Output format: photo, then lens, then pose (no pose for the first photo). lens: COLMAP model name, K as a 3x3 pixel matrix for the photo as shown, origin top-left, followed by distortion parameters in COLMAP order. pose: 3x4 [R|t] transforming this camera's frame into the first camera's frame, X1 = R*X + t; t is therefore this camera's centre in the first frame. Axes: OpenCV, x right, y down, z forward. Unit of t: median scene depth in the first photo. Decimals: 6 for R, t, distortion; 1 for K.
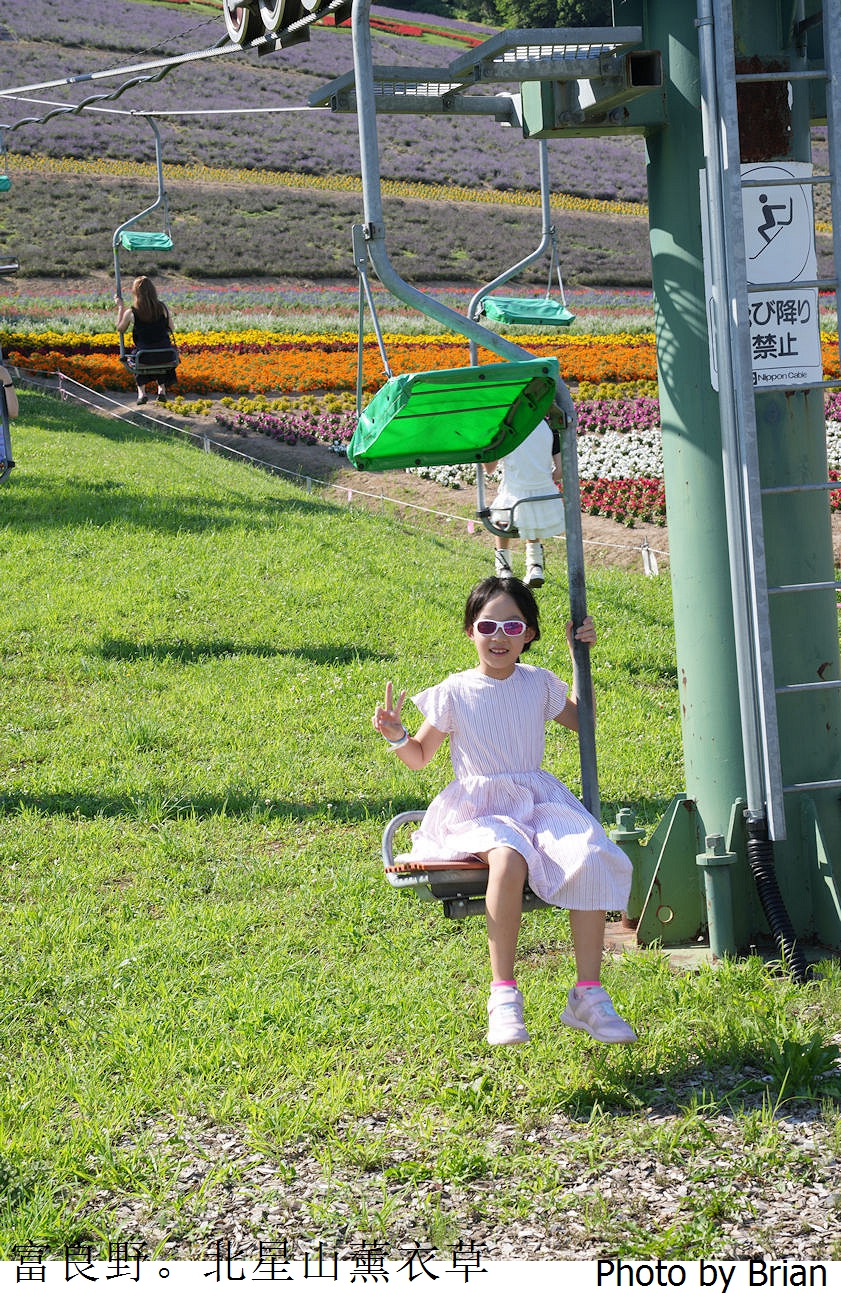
lens RADIAL K [[2398.8, 0, 420.5], [0, 2398.8, 649.0], [0, 0, 1]] dist [0.332360, 0.037695]
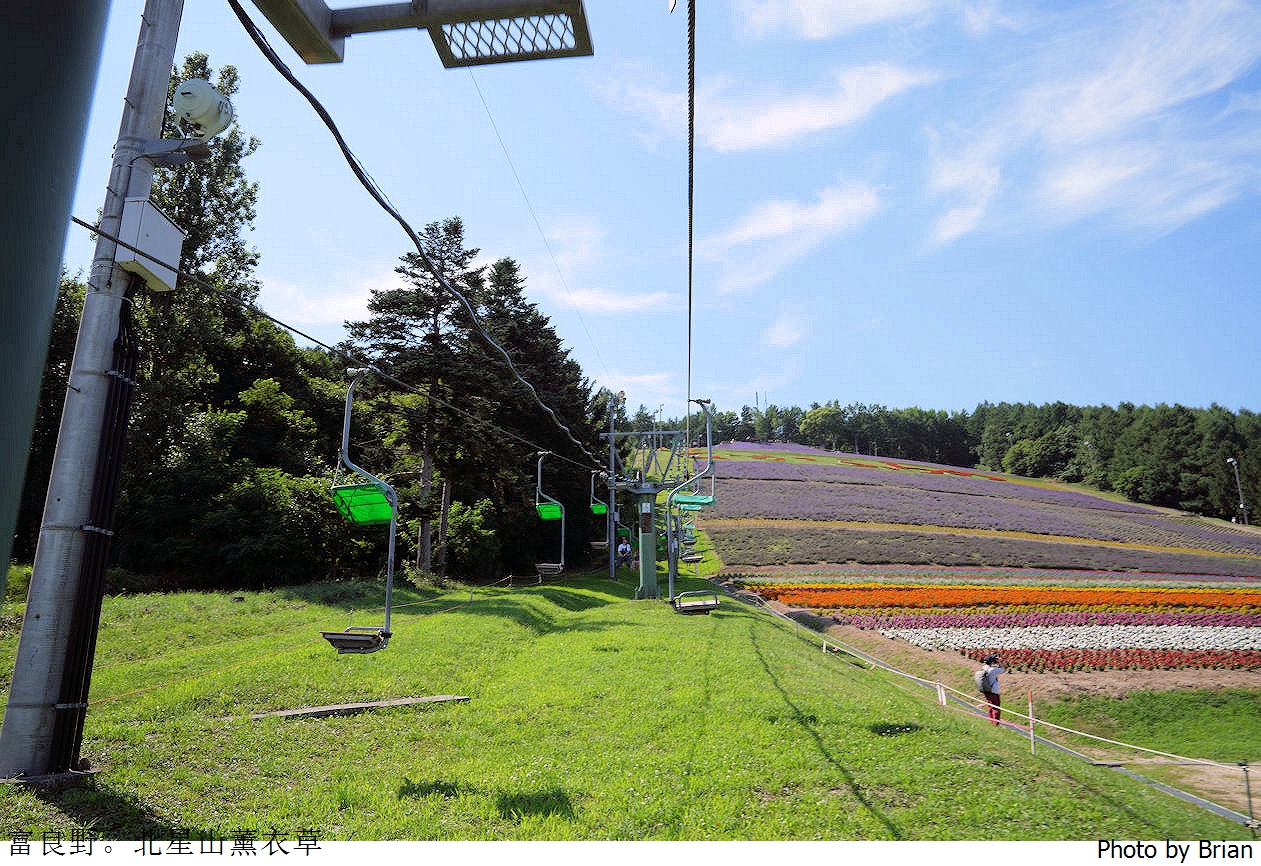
lens RADIAL K [[906.4, 0, 627.5], [0, 906.4, 401.8], [0, 0, 1]] dist [-0.117972, 0.099949]
pose [[0.929782, -0.051425, -0.364501, 0.026559], [-0.072053, 0.945616, -0.317205, -0.003081], [0.360990, 0.321195, 0.875511, 0.065323]]
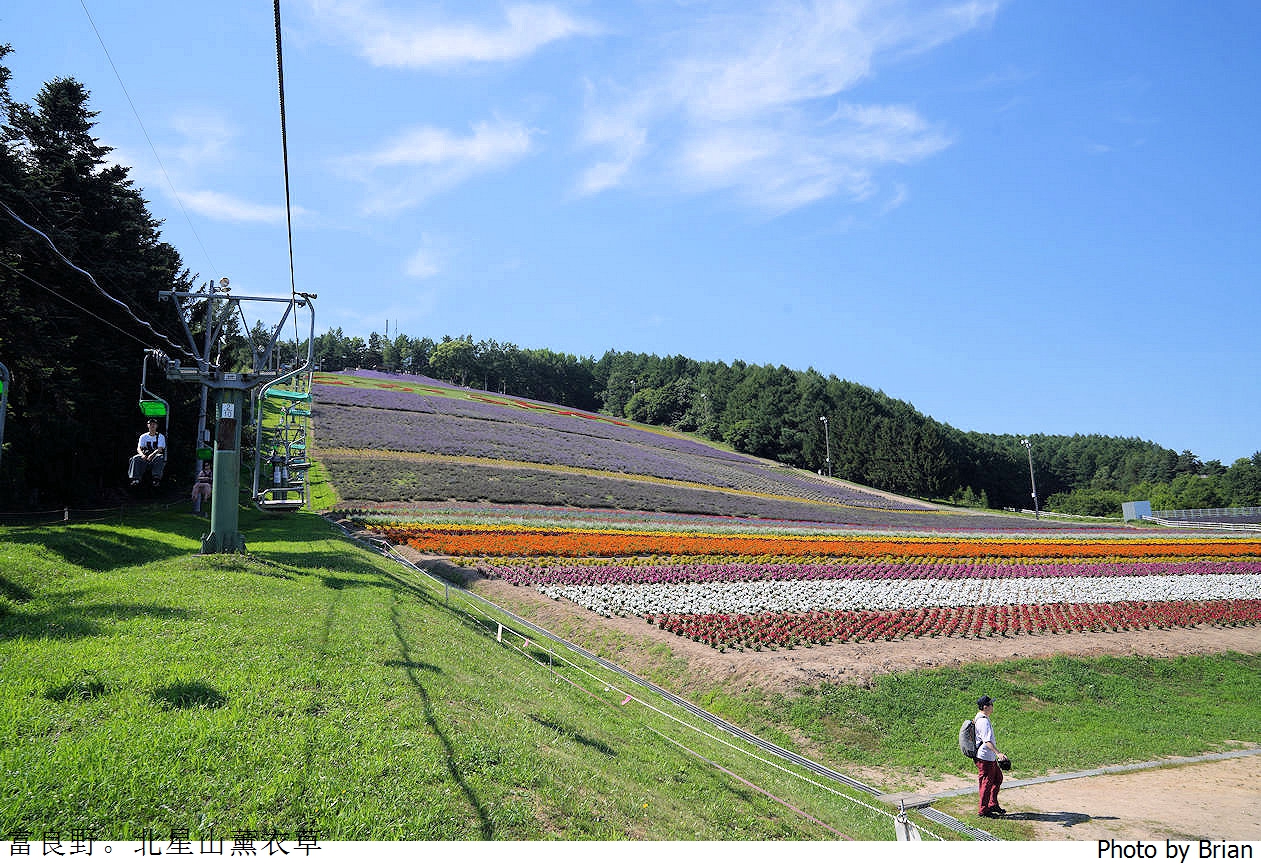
lens RADIAL K [[906.4, 0, 627.5], [0, 906.4, 401.8], [0, 0, 1]] dist [-0.117972, 0.099949]
pose [[0.998757, 0.036244, 0.034208, 0.000593], [-0.025656, 0.962358, -0.270570, -0.017764], [-0.042727, 0.269356, 0.962092, 0.151306]]
